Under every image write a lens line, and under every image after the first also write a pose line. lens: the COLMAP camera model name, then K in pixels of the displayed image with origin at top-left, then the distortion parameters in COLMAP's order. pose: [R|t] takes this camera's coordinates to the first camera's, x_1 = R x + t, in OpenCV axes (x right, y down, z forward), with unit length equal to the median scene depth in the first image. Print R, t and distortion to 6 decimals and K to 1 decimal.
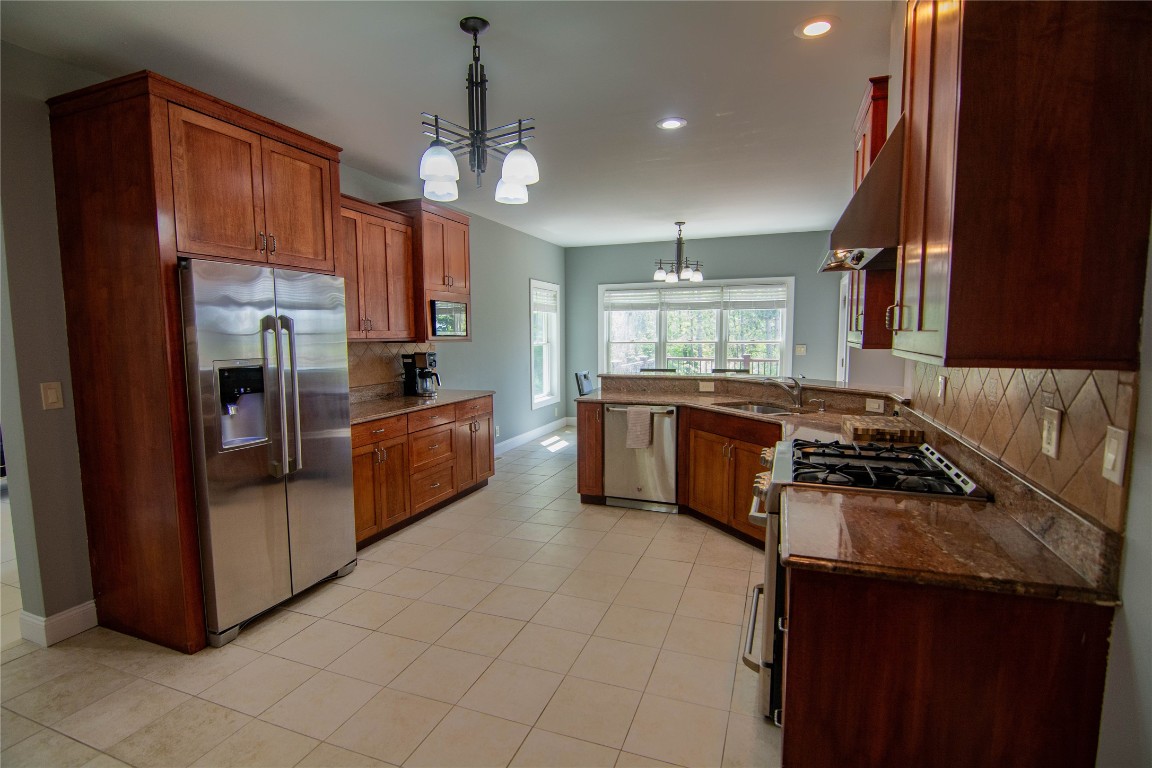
lens RADIAL K [[558.9, 0, 568.3], [0, 558.9, 389.8], [0, 0, 1]] dist [0.000896, -0.013699]
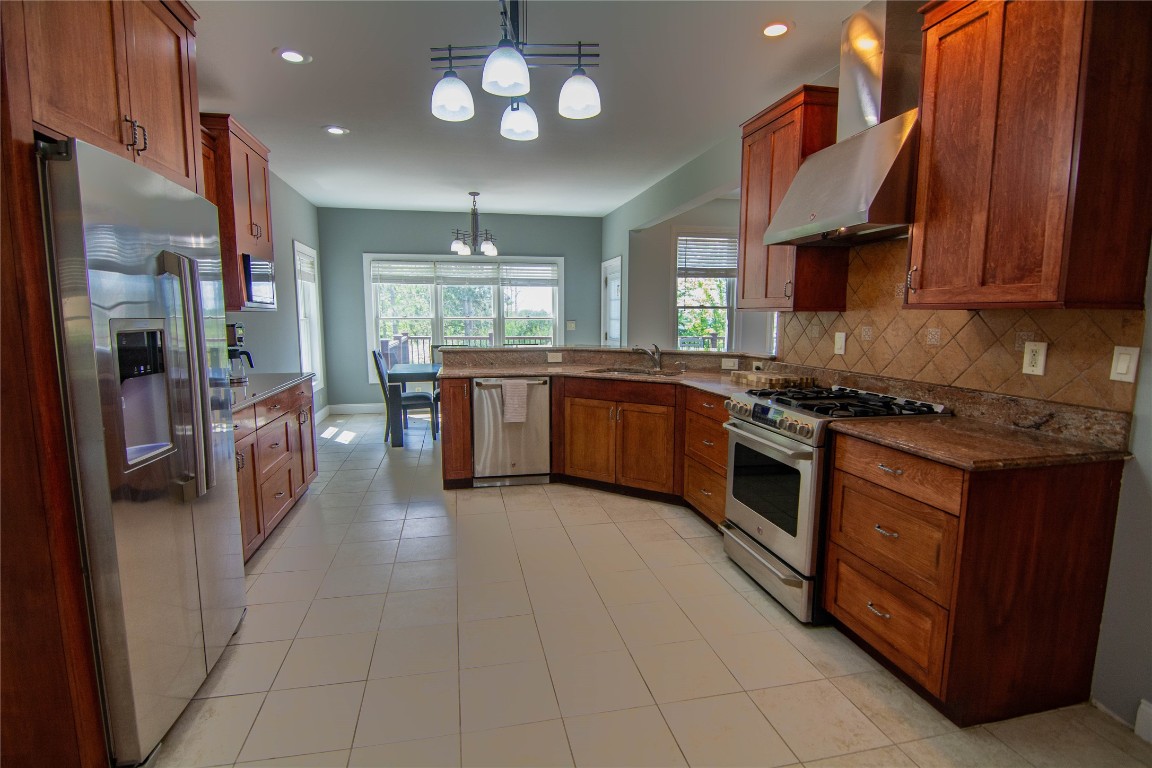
lens RADIAL K [[558.9, 0, 568.3], [0, 558.9, 389.8], [0, 0, 1]] dist [0.000896, -0.013699]
pose [[0.840562, -0.064064, 0.537913, -0.317778], [0.048361, 0.997892, 0.043276, 0.011815], [-0.539552, -0.010362, 0.841889, 0.139445]]
